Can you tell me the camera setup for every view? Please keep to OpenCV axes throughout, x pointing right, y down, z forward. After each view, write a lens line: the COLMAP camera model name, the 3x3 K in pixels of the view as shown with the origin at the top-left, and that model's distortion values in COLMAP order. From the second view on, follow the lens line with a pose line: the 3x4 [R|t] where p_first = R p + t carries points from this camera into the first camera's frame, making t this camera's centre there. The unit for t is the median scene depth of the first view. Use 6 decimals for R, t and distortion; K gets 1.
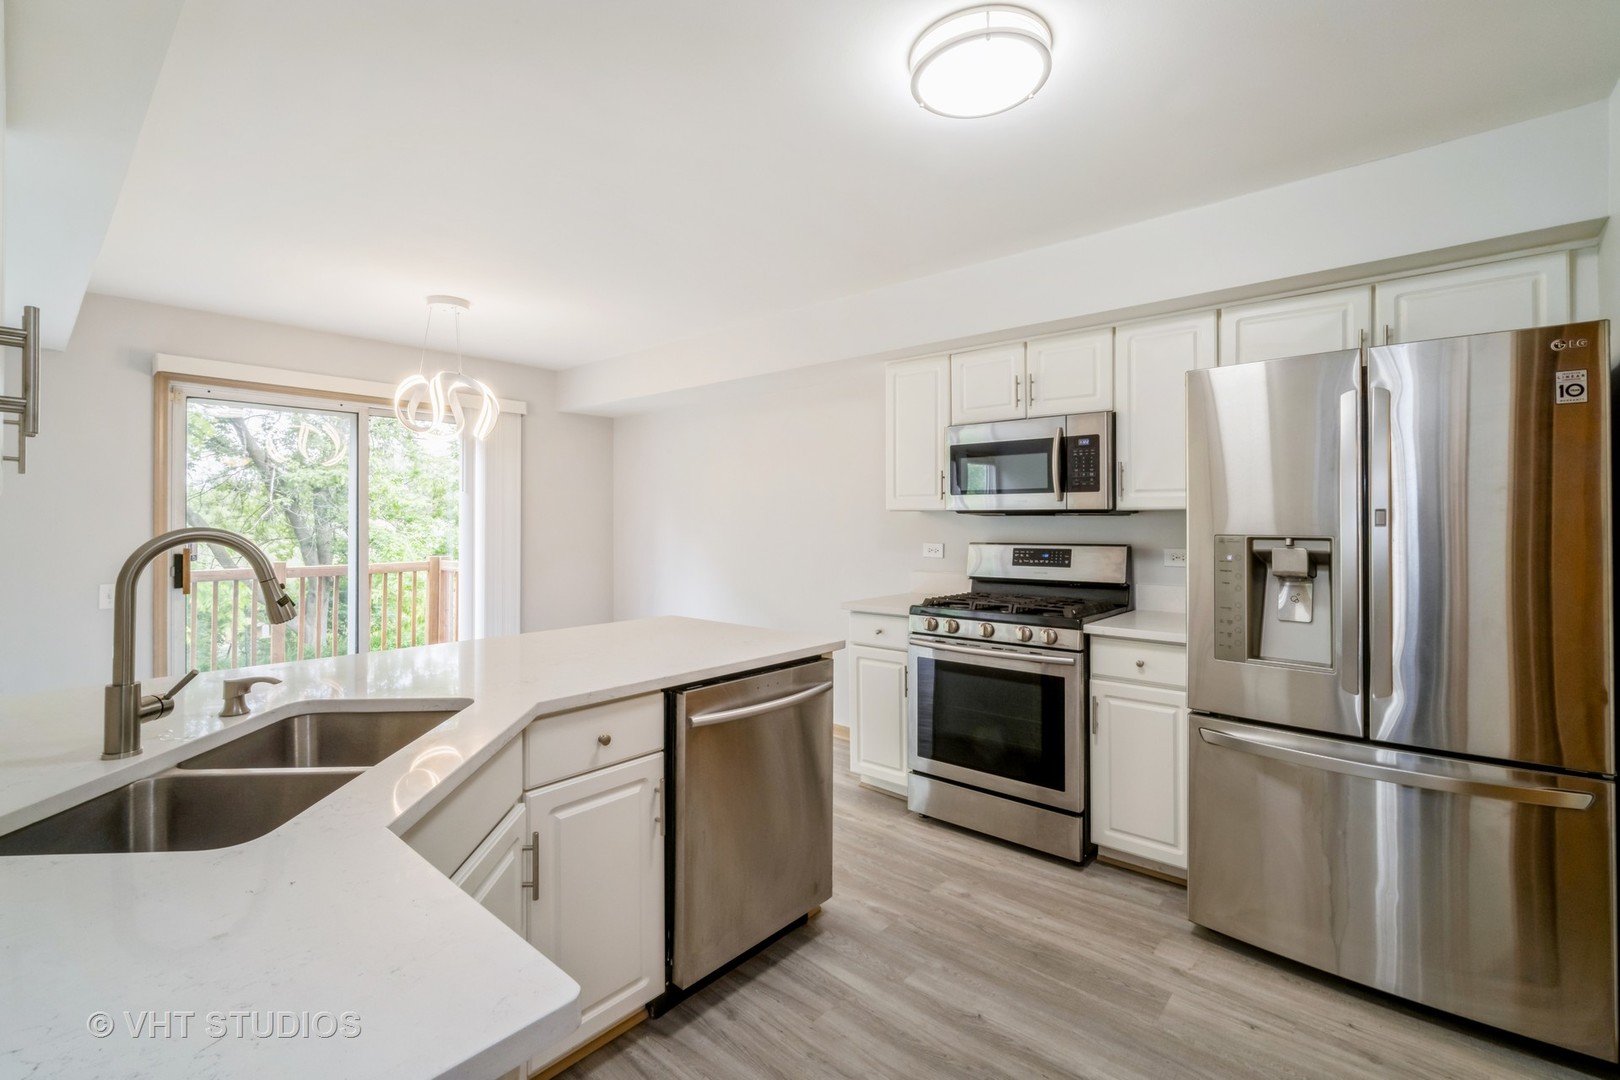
lens RADIAL K [[704.7, 0, 803.1], [0, 704.7, 528.5], [0, 0, 1]] dist [-0.009830, 0.001995]
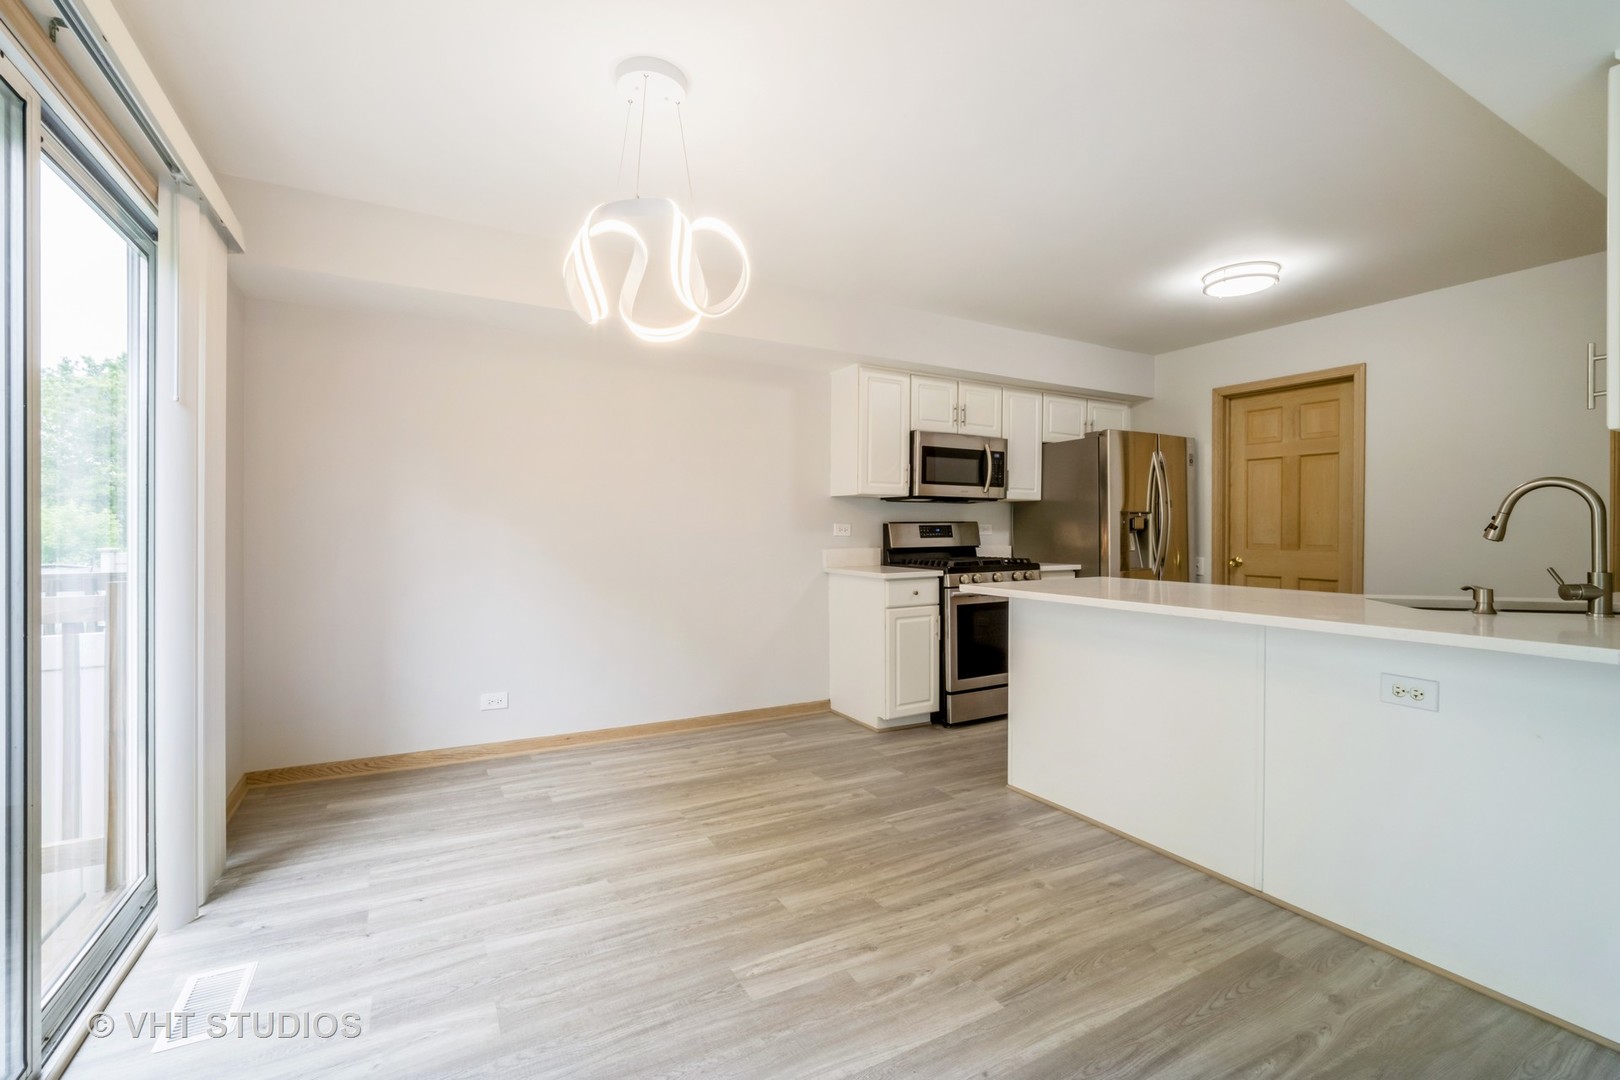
lens RADIAL K [[704.7, 0, 804.1], [0, 704.7, 534.6], [0, 0, 1]] dist [-0.009830, 0.001995]
pose [[0.328515, -0.004922, 0.944486, -1.316199], [0.011065, 0.999938, 0.001362, 0.051211], [-0.944434, 0.010003, 0.328549, 0.931853]]
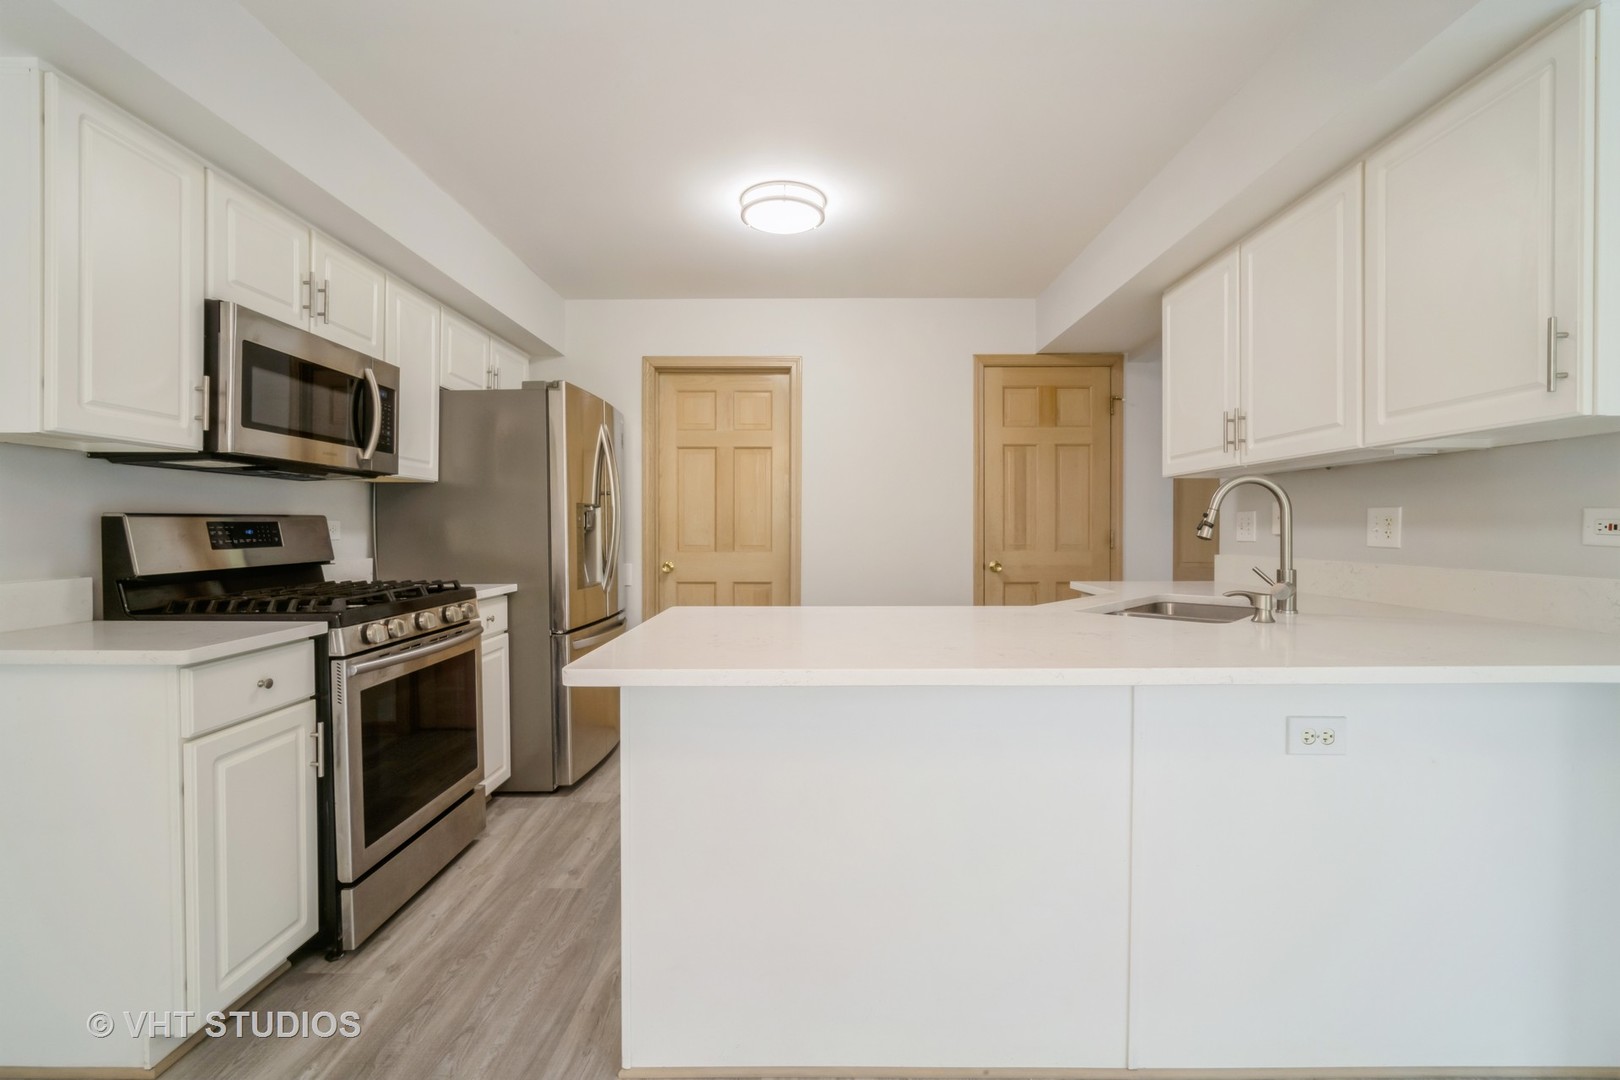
lens RADIAL K [[704.7, 0, 812.6], [0, 704.7, 536.2], [0, 0, 1]] dist [-0.009830, 0.001995]
pose [[-0.661027, -0.004456, 0.750349, -0.630235], [0.013879, 0.999739, 0.018164, 0.045232], [-0.750234, 0.022421, -0.660792, 1.234887]]
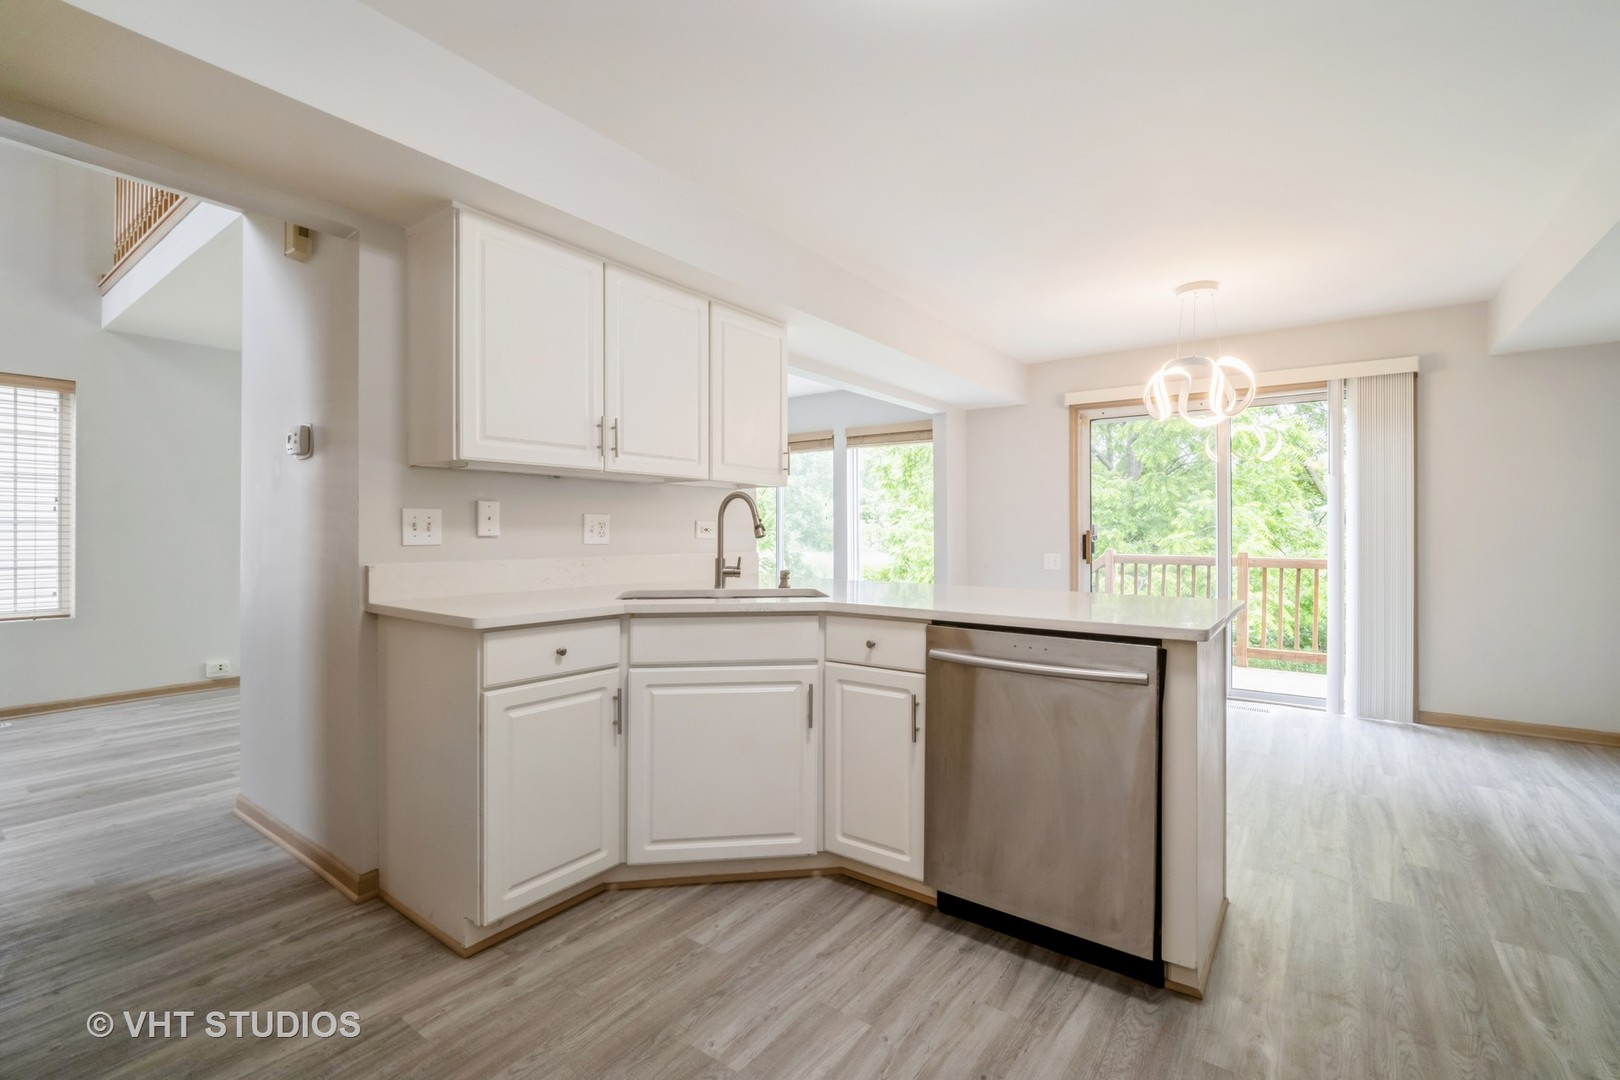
lens RADIAL K [[704.7, 0, 811.2], [0, 704.7, 537.5], [0, 0, 1]] dist [-0.009830, 0.001995]
pose [[0.099360, 0.008907, -0.995012, 0.604517], [-0.012680, 0.999890, 0.007684, 0.053238], [0.994971, 0.011854, 0.099462, 0.444707]]
